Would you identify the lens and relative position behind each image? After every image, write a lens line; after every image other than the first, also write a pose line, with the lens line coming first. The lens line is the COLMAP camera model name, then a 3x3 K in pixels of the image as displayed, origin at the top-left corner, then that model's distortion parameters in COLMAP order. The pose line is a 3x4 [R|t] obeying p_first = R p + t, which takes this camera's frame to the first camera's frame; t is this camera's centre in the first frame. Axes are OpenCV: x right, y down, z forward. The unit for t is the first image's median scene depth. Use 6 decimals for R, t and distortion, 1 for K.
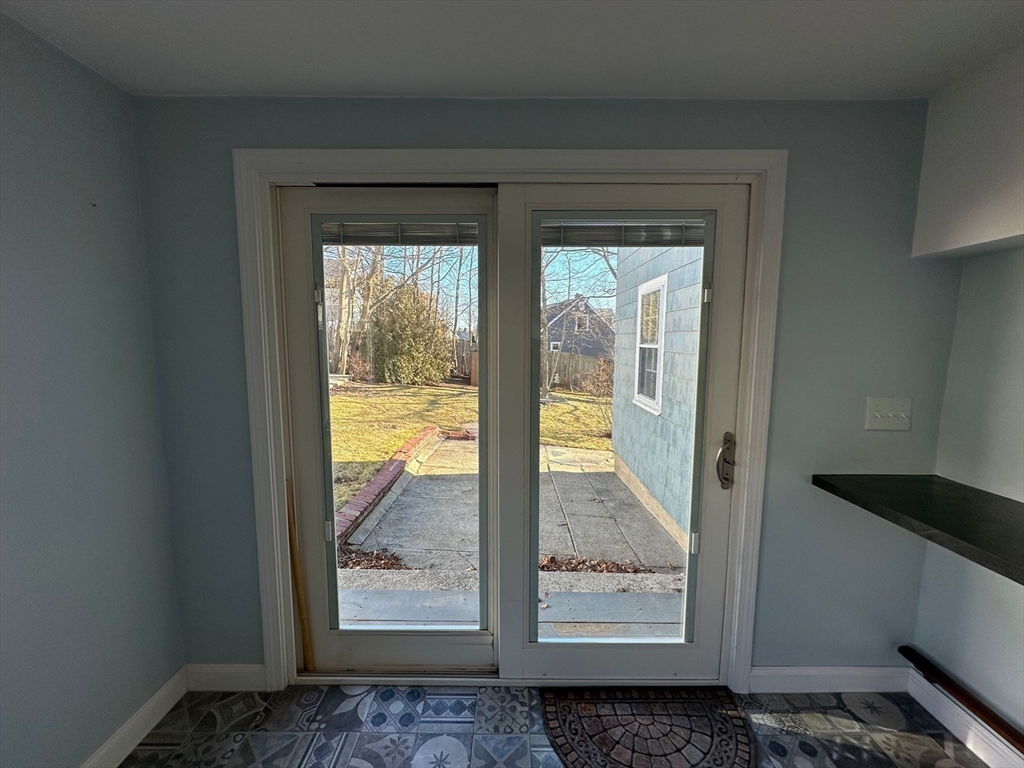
lens RADIAL K [[404.9, 0, 508.7], [0, 404.9, 384.0], [0, 0, 1]] dist [-0.003535, -0.000156]
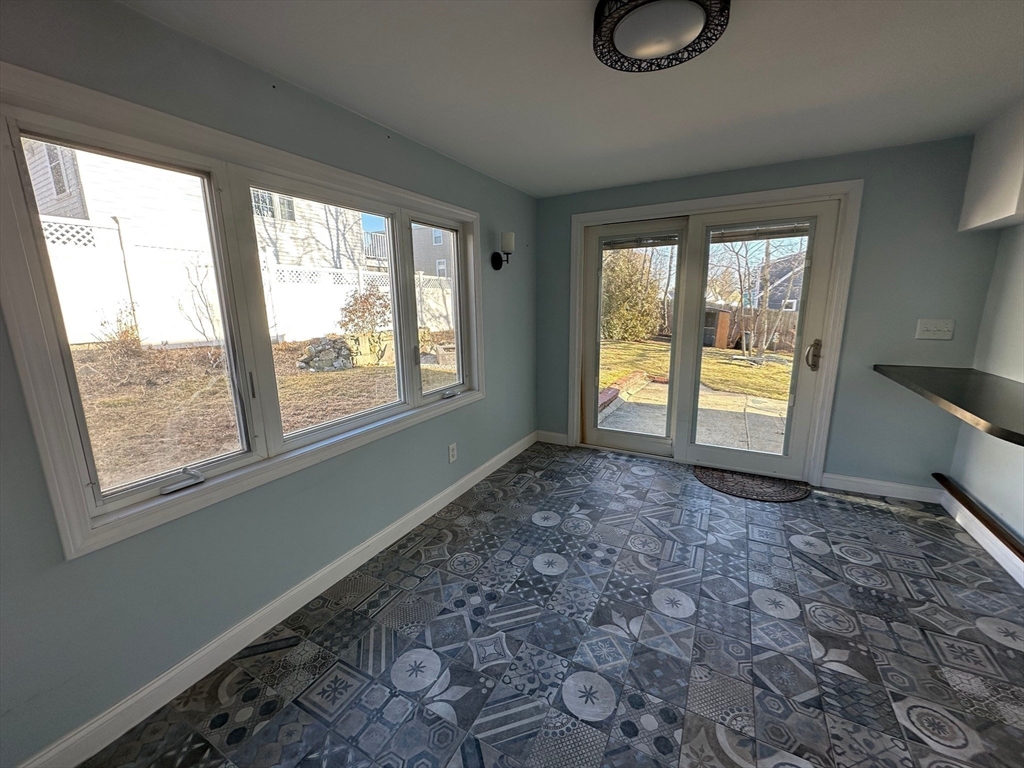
lens RADIAL K [[404.9, 0, 508.7], [0, 404.9, 384.0], [0, 0, 1]] dist [-0.003535, -0.000156]
pose [[0.878643, 0.076233, -0.471354, 0.189998], [-0.032944, 0.994499, 0.099433, 0.179897], [0.476341, -0.071838, 0.876321, -1.234574]]
